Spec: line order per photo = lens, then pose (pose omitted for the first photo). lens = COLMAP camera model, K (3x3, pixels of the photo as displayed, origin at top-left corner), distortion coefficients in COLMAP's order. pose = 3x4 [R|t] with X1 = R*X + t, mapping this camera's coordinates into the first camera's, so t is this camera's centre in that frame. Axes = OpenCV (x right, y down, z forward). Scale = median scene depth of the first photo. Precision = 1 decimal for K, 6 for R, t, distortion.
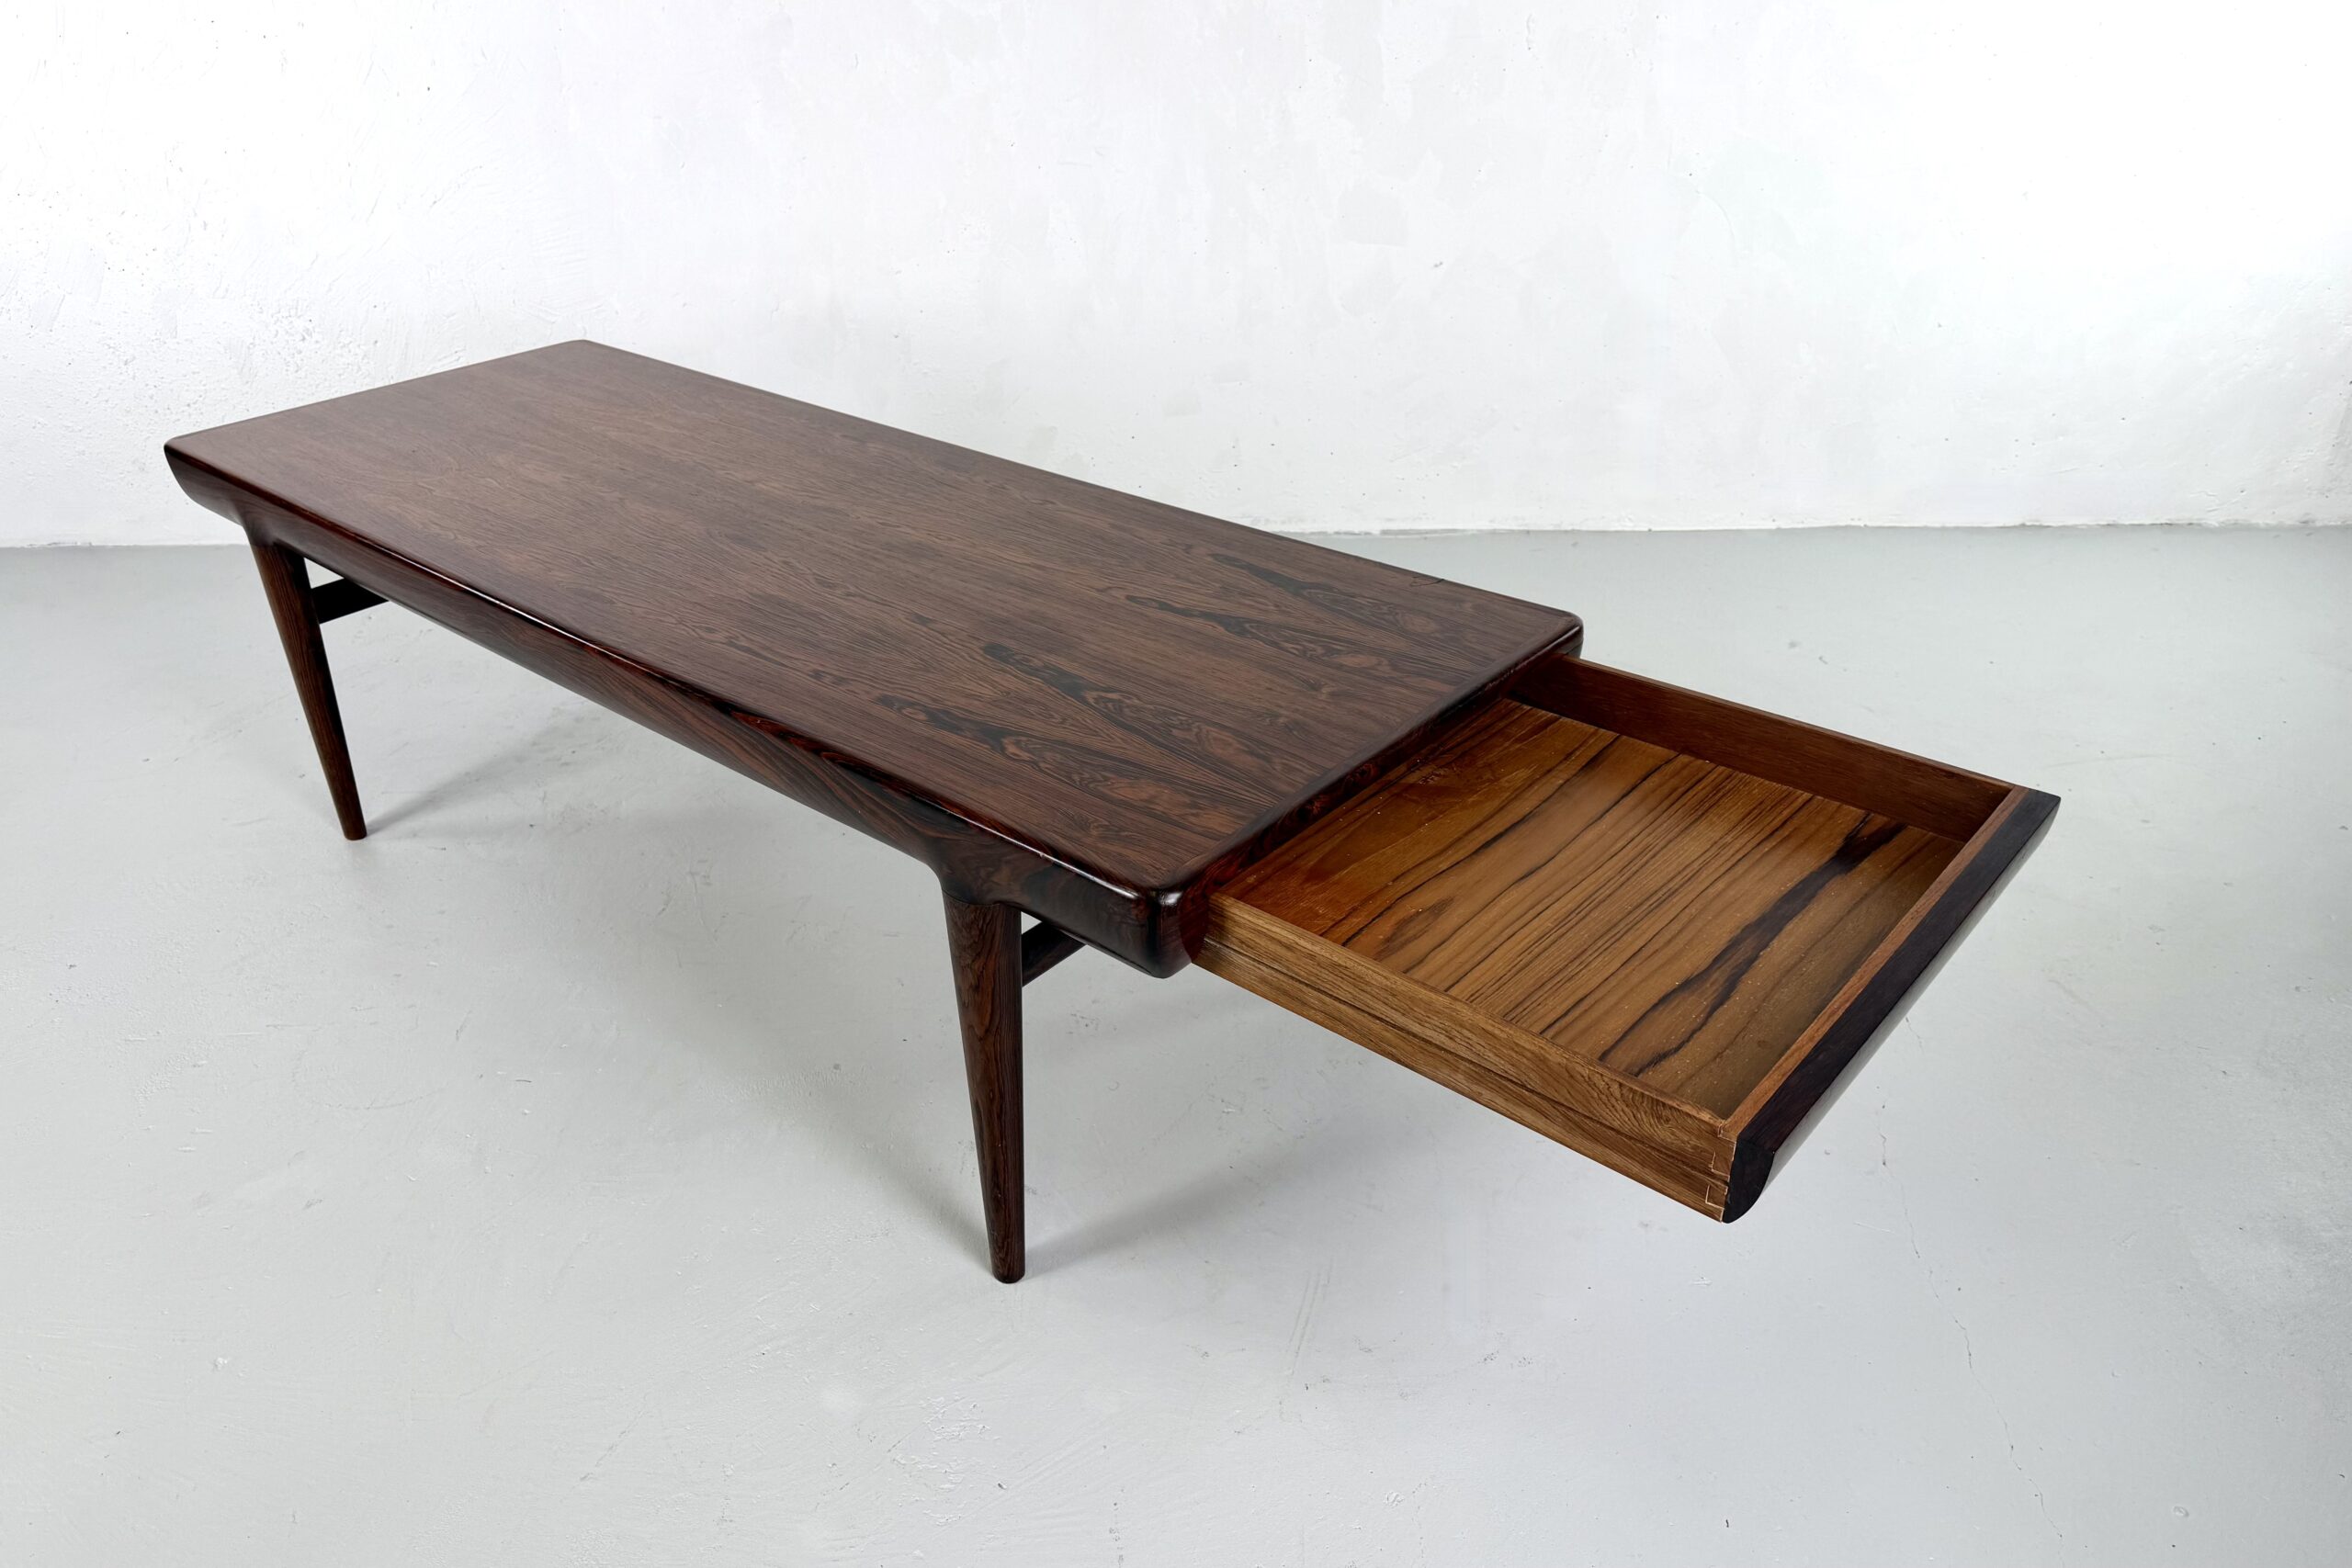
lens RADIAL K [[1698.5, 0, 1179.3], [0, 1698.5, 804.0], [0, 0, 1]] dist [0.032766, -0.083544]
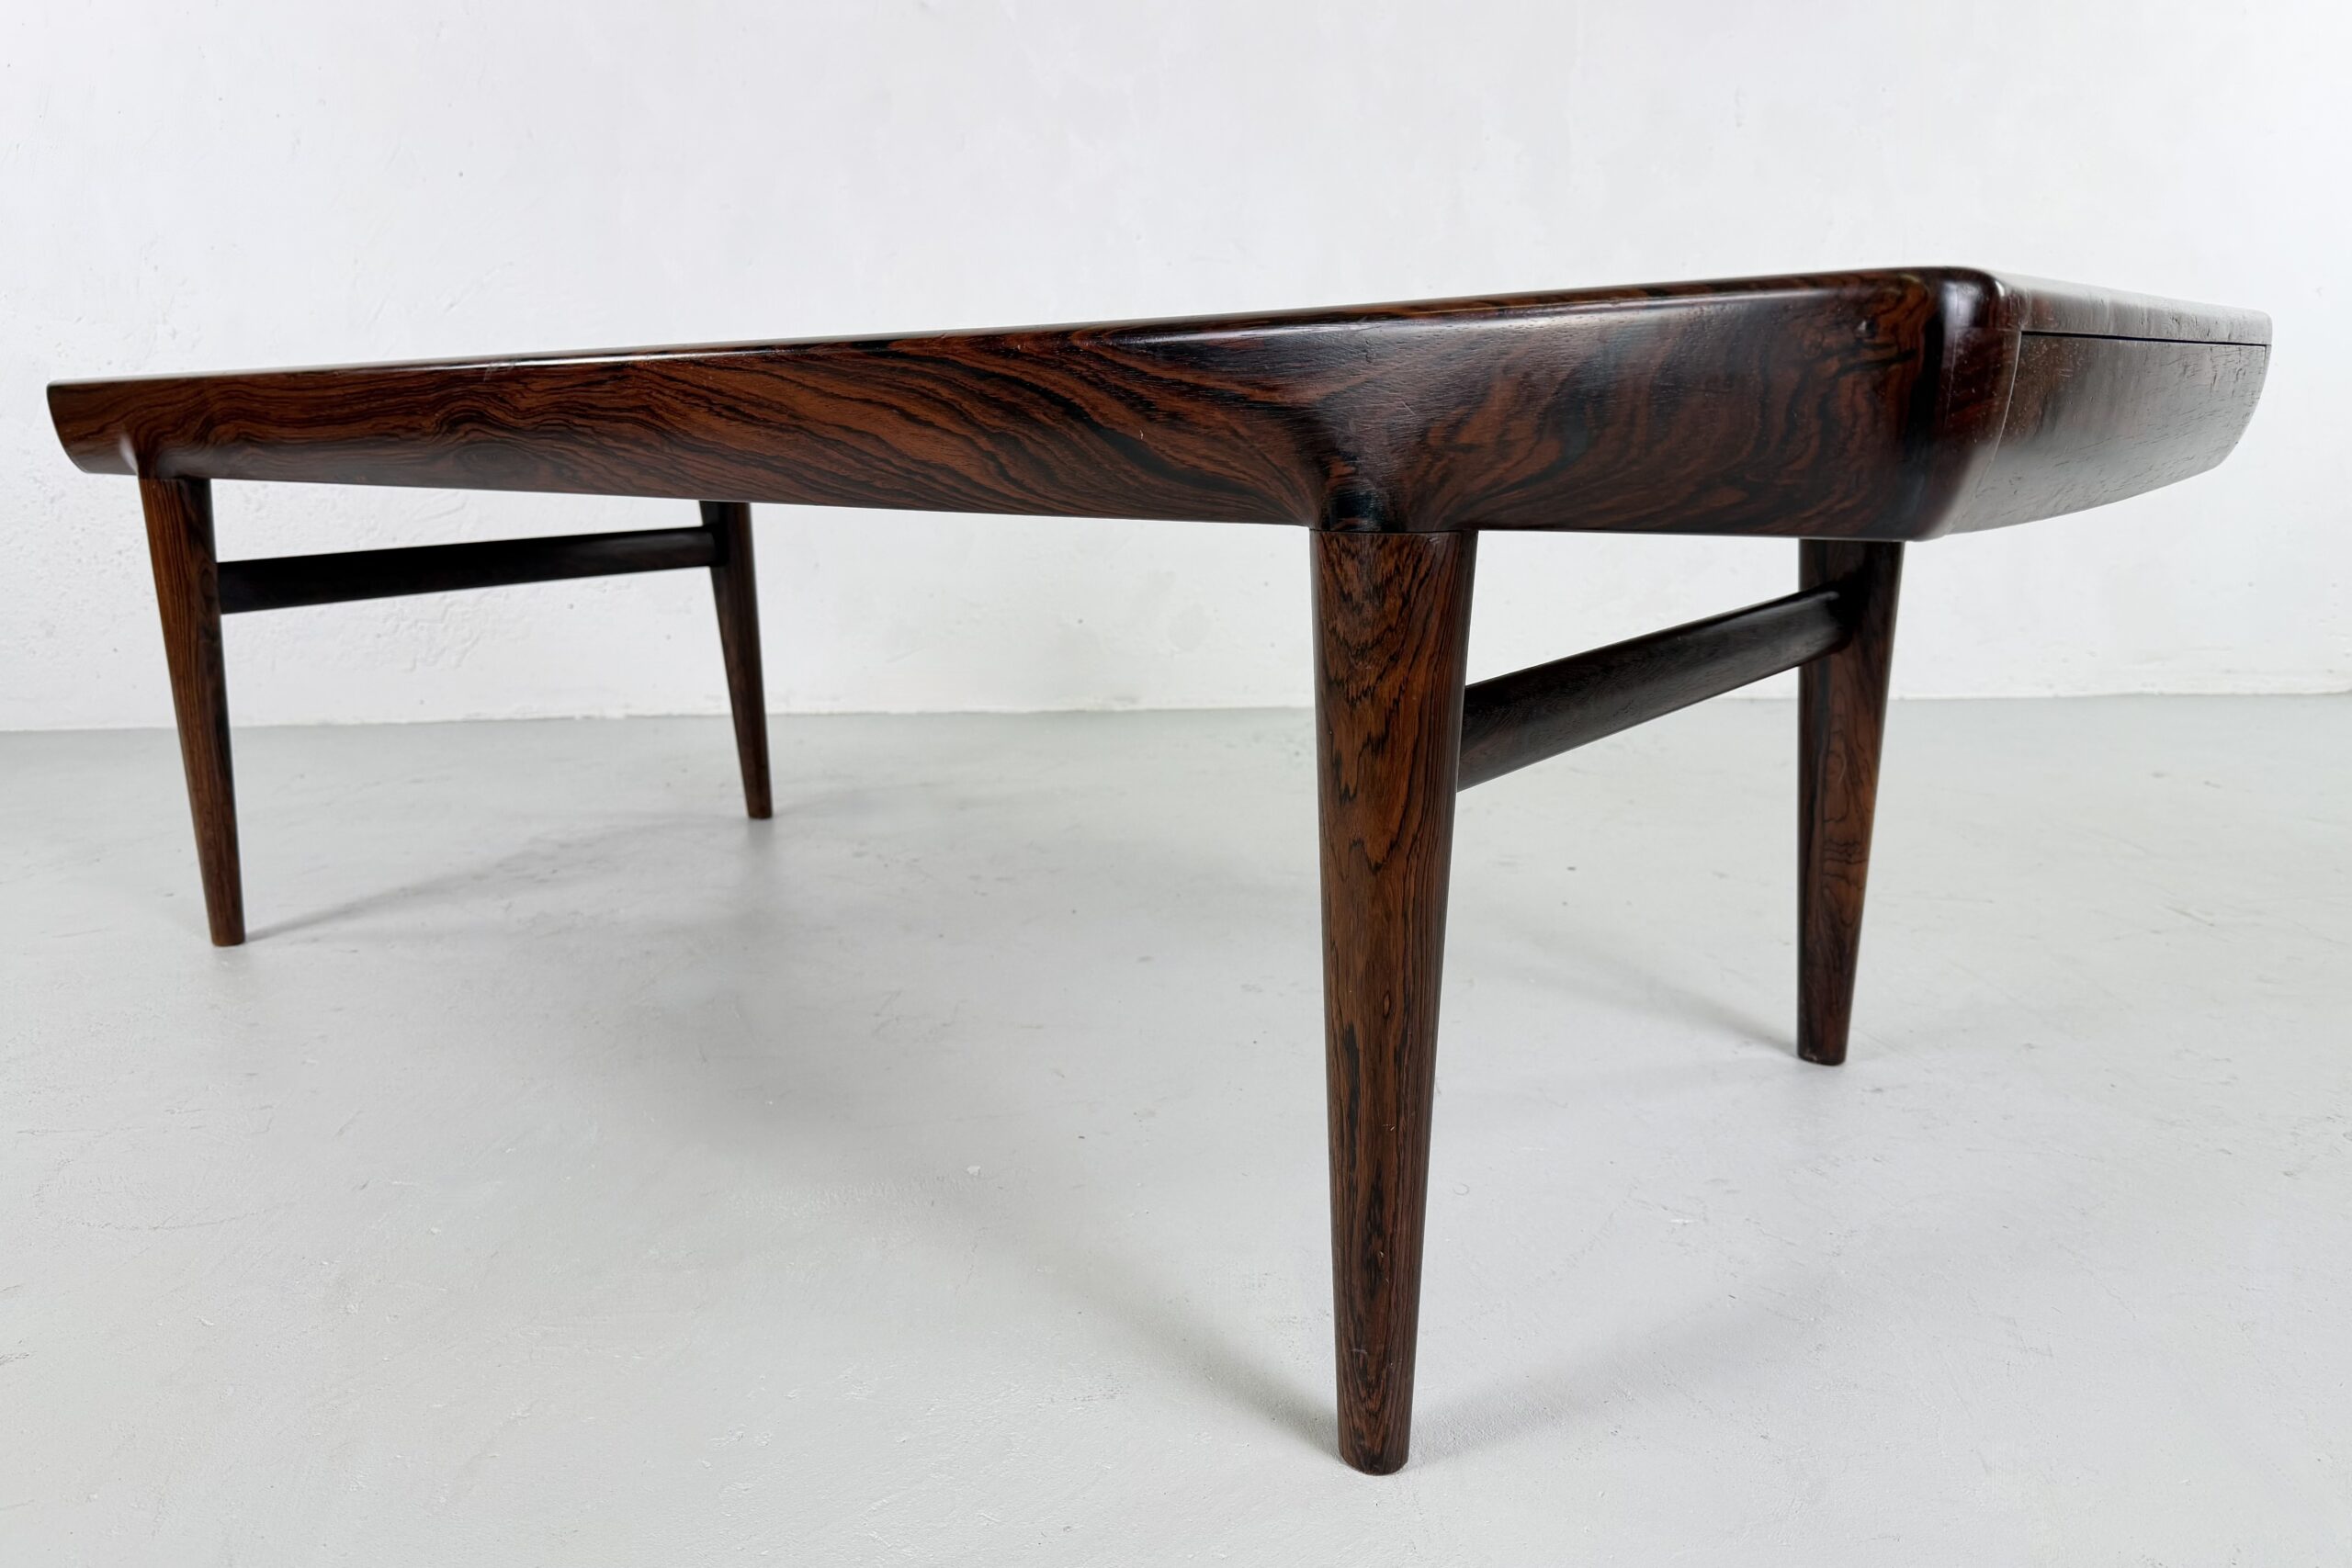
lens RADIAL K [[1698.5, 0, 1174.1], [0, 1698.5, 780.7], [0, 0, 1]] dist [0.032766, -0.083544]
pose [[0.999844, 0.001812, 0.017581, -0.114722], [0.003616, 0.952718, -0.303836, 0.164319], [-0.017301, 0.303852, 0.952562, 0.320246]]
